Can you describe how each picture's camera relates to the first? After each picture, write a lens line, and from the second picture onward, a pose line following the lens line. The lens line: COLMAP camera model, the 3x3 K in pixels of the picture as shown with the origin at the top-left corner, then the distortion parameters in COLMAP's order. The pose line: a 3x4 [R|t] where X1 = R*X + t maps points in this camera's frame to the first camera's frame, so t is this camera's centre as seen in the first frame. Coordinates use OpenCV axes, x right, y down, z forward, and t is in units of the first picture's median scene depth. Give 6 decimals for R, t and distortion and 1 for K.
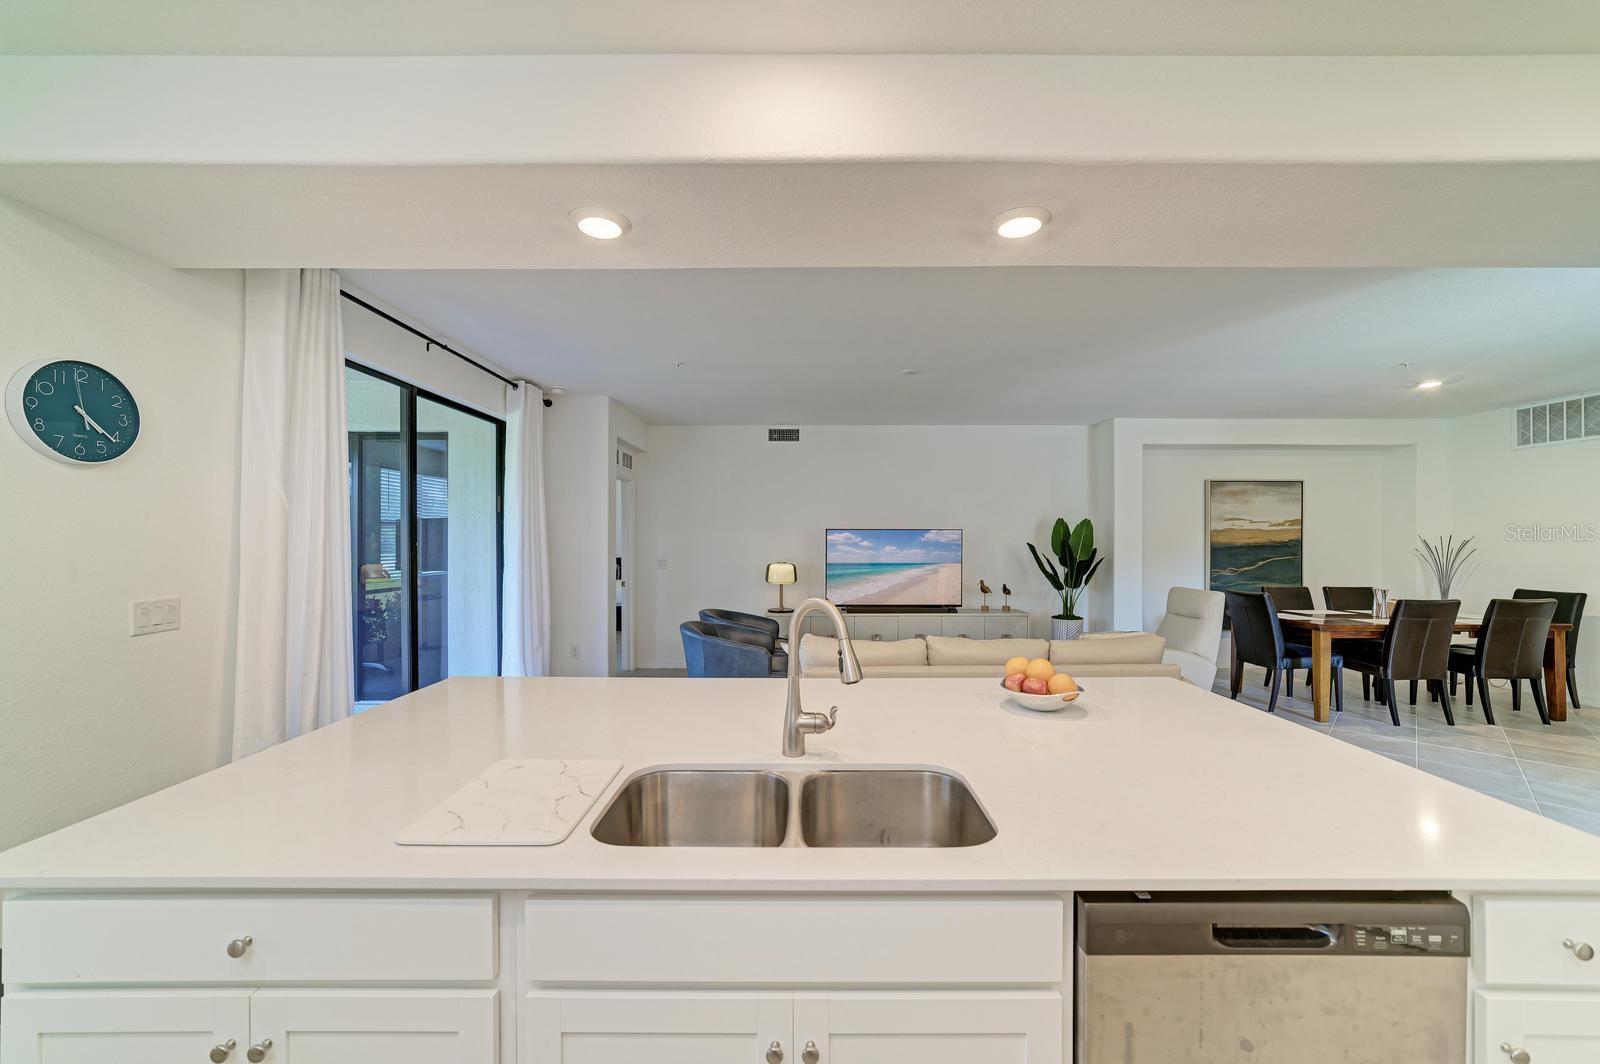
lens RADIAL K [[617.0, 0, 801.7], [0, 617.0, 555.8], [0, 0, 1]] dist [-0.002767, 0.000718]
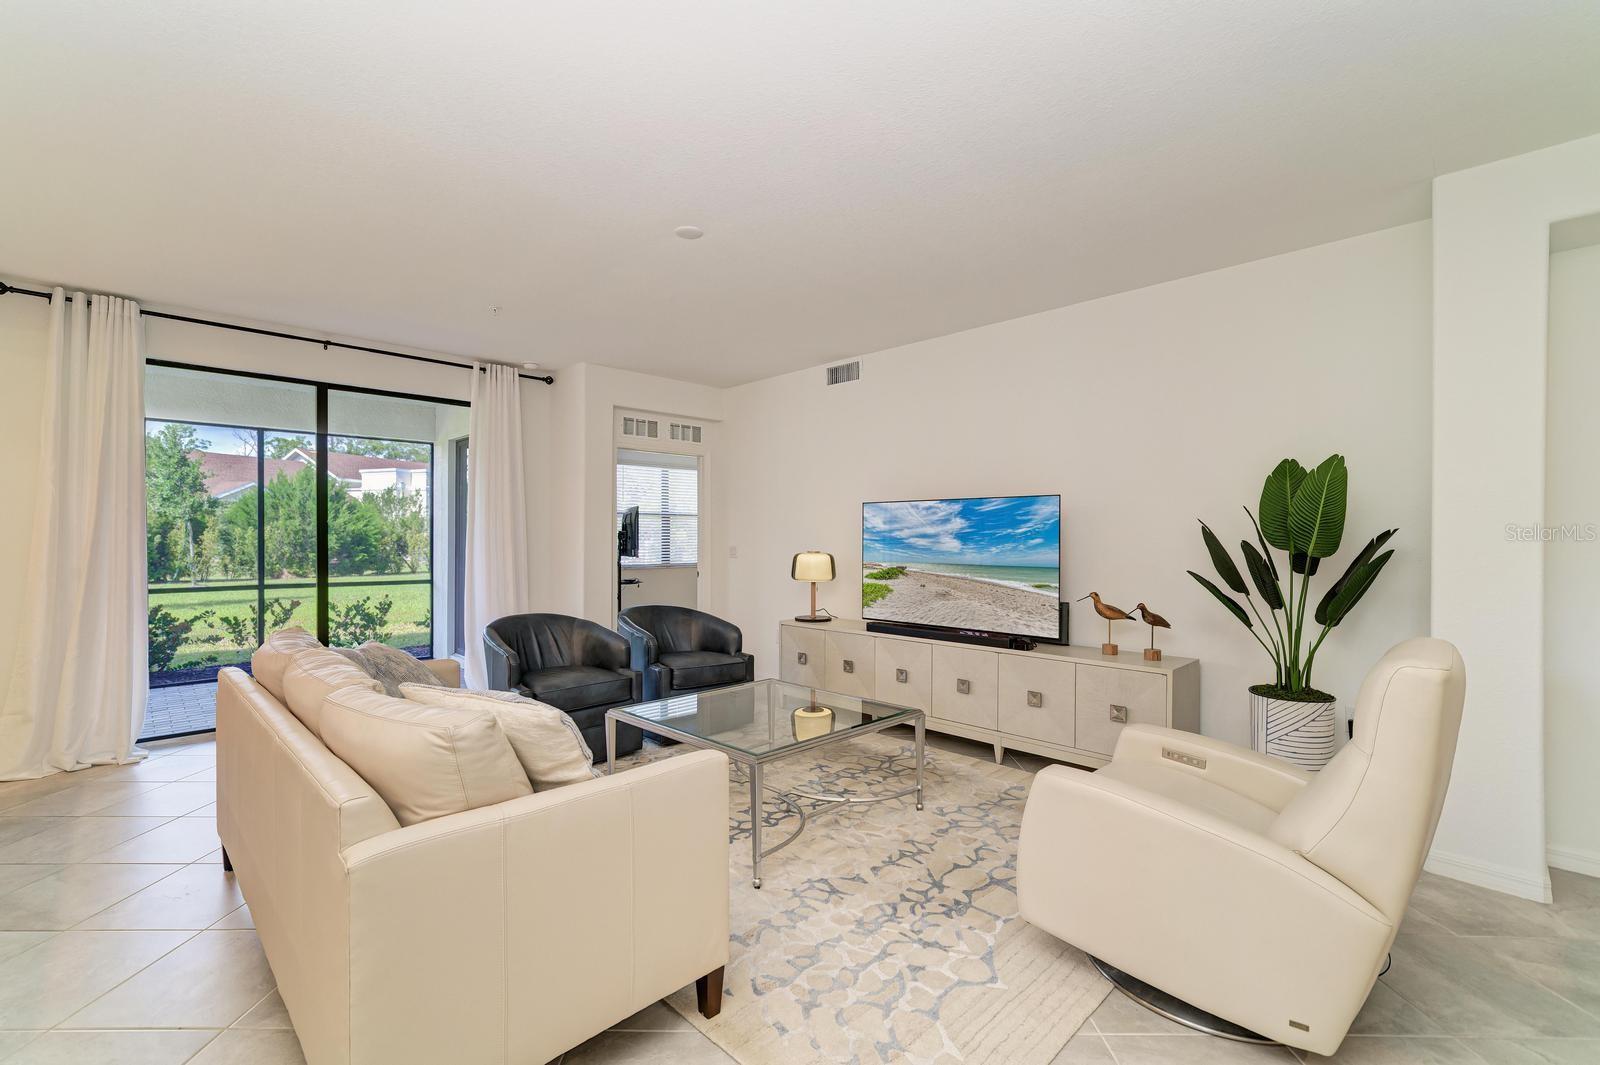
lens RADIAL K [[697.2, 0, 804.1], [0, 697.2, 539.2], [0, 0, 1]] dist [-0.011510, -0.000260]
pose [[0.695380, 0.002807, -0.718636, 0.518481], [-0.024212, 0.999516, -0.019525, 0.012276], [0.718234, 0.030977, 0.695112, 0.413807]]
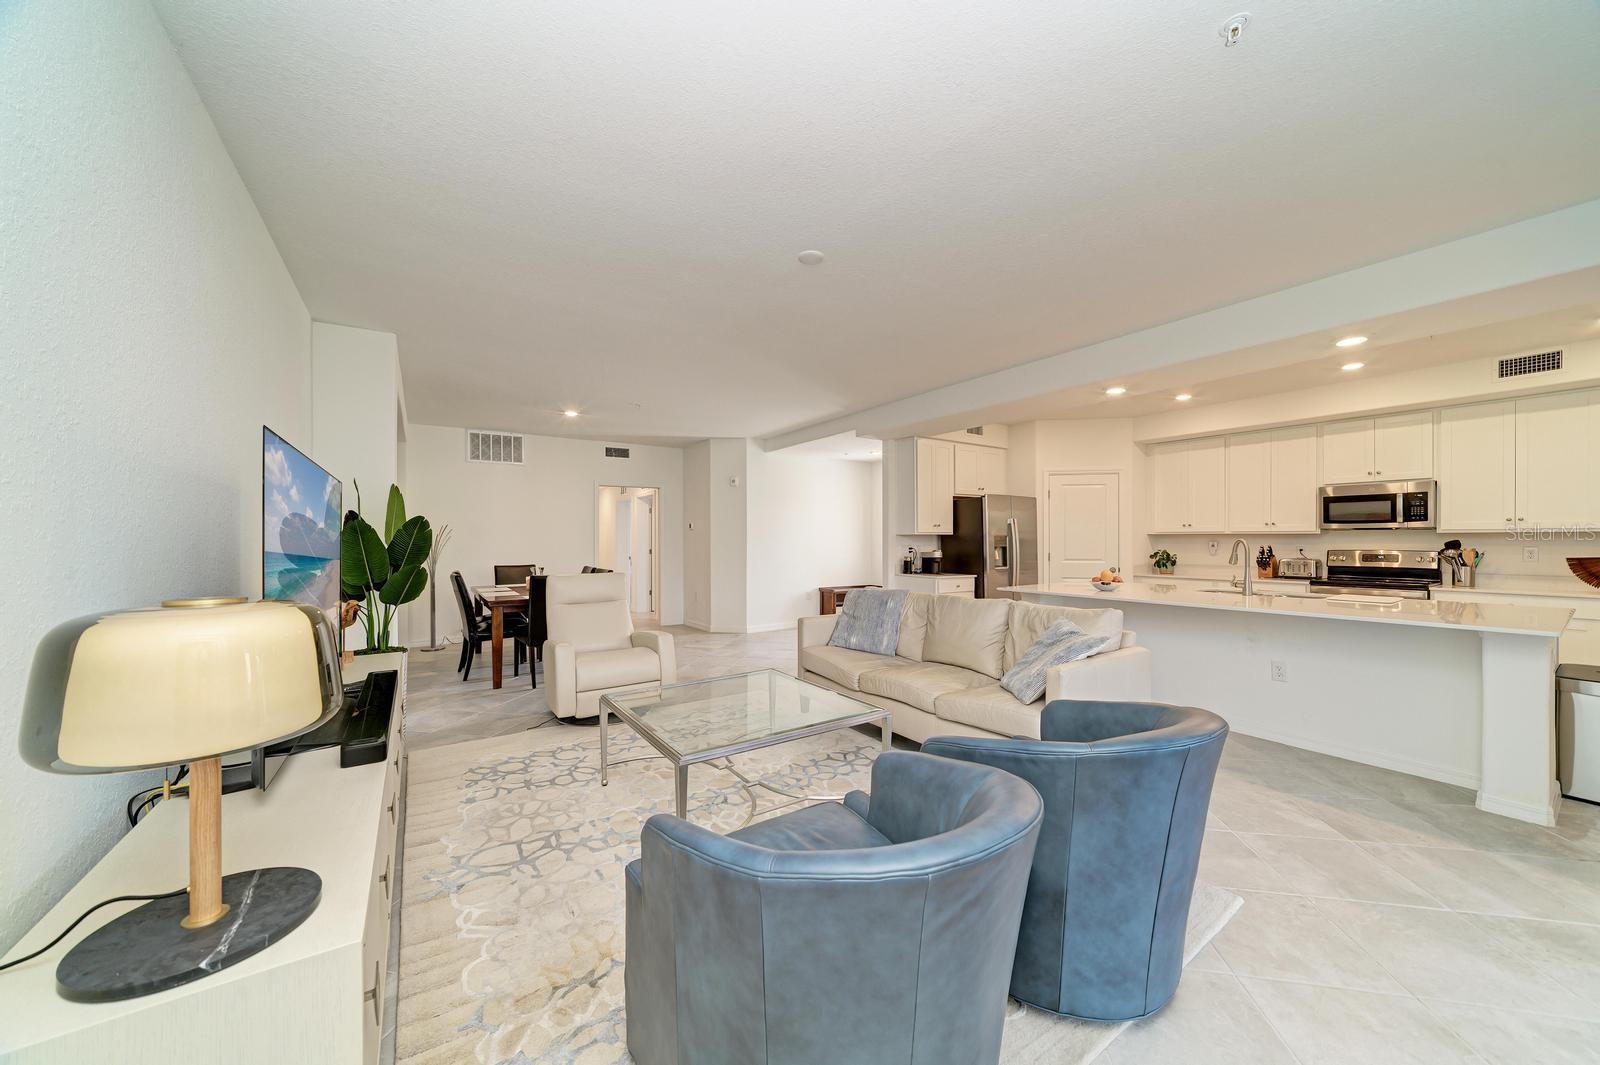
lens RADIAL K [[559.2, 0, 807.2], [0, 559.2, 538.1], [0, 0, 1]] dist [-0.011190, 0.001543]
pose [[-0.560303, 0.004534, 0.828275, -0.216447], [0.025338, 0.999611, 0.011668, -0.002221], [-0.827900, 0.027524, -0.560200, 0.919131]]
